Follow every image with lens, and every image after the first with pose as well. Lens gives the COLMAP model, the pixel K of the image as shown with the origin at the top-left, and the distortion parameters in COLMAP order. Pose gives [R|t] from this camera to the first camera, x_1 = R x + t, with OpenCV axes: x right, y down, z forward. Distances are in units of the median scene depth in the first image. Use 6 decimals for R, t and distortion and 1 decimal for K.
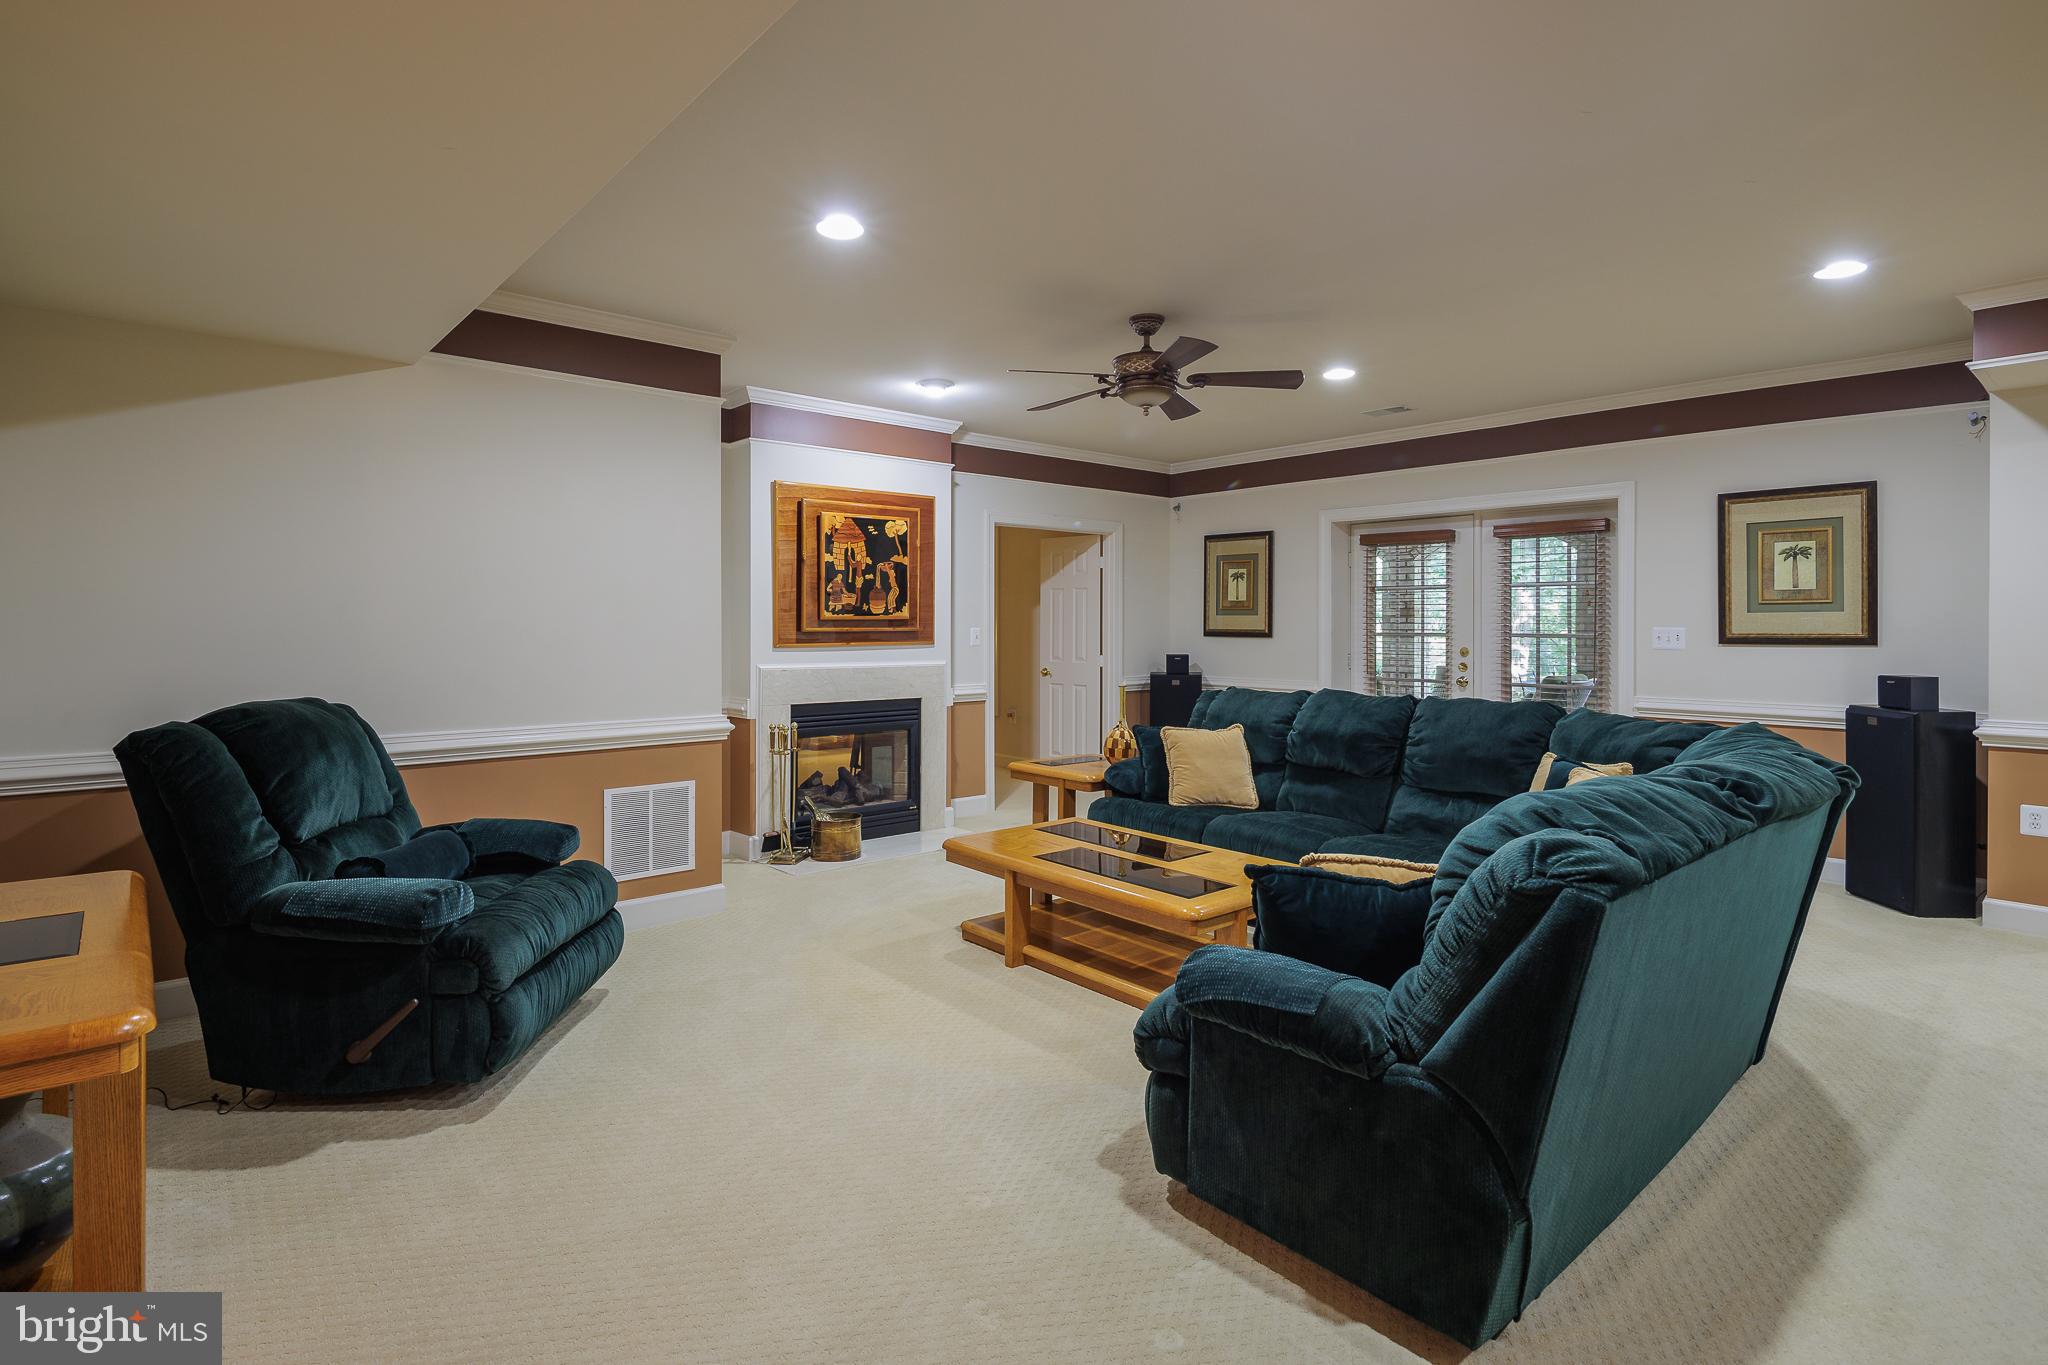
lens RADIAL K [[984.1, 0, 1021.6], [0, 984.1, 632.6], [0, 0, 1]] dist [0.000519, 0.000060]
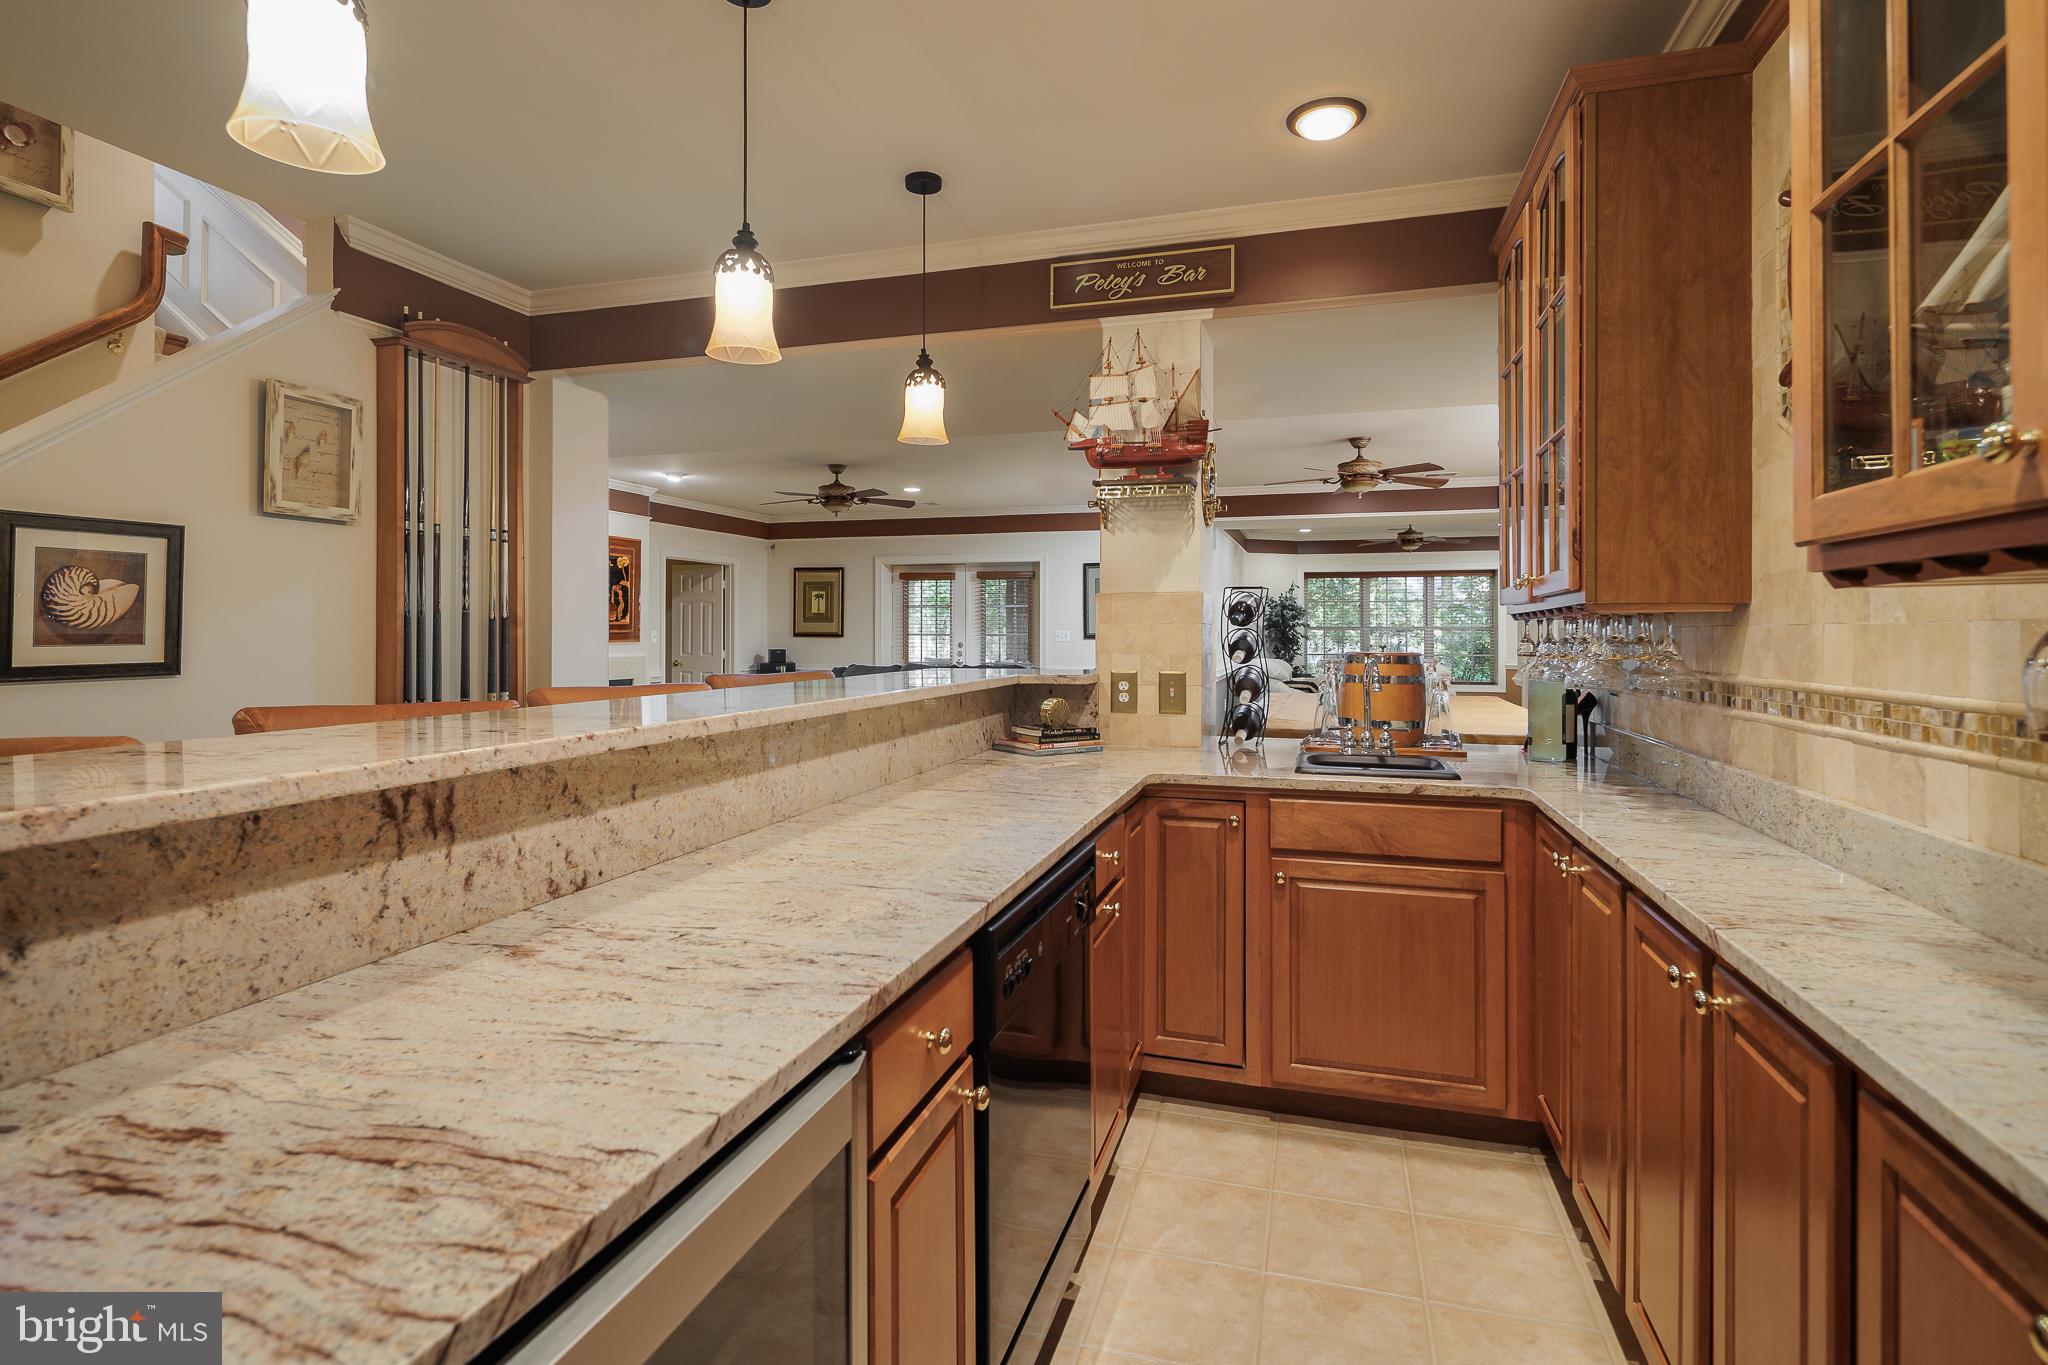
lens RADIAL K [[984.1, 0, 1021.6], [0, 984.1, 632.6], [0, 0, 1]] dist [0.000519, 0.000060]
pose [[0.850384, 0.002371, 0.526157, -0.321020], [-0.000138, 0.999991, -0.004283, 0.003906], [-0.526163, 0.003570, 0.850376, -0.448969]]
